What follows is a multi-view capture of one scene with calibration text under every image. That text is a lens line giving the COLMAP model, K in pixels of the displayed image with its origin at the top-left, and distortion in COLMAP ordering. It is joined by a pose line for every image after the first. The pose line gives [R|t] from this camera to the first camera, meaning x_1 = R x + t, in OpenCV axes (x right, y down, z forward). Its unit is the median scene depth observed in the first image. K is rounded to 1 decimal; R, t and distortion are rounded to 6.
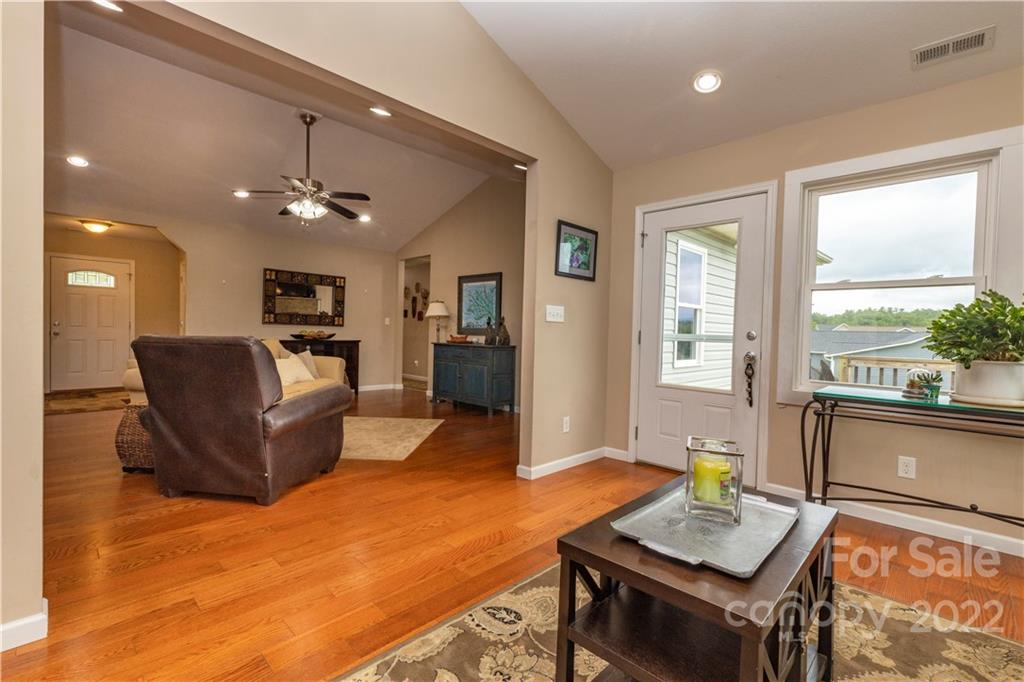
lens RADIAL K [[456.2, 0, 512.0], [0, 456.2, 341.0], [0, 0, 1]] dist [0.002245, -0.000251]
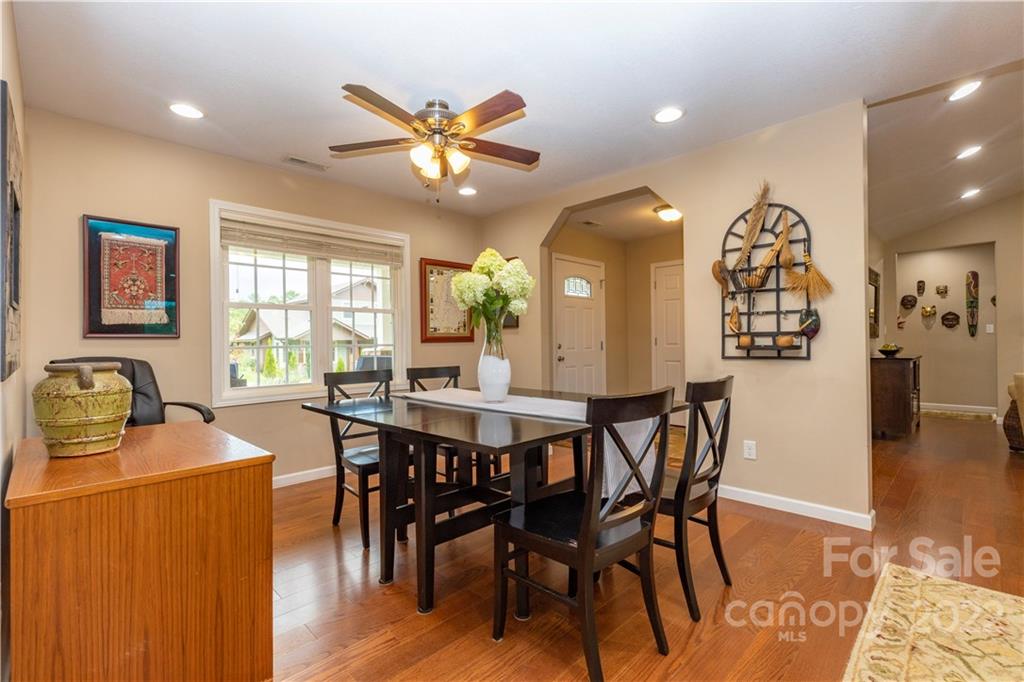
lens RADIAL K [[456.2, 0, 512.0], [0, 456.2, 341.0], [0, 0, 1]] dist [0.002245, -0.000251]
pose [[0.999337, -0.033789, -0.013532, -1.251089], [0.033408, 0.999064, -0.027463, -0.033402], [0.014447, 0.026993, 0.999531, 0.277323]]
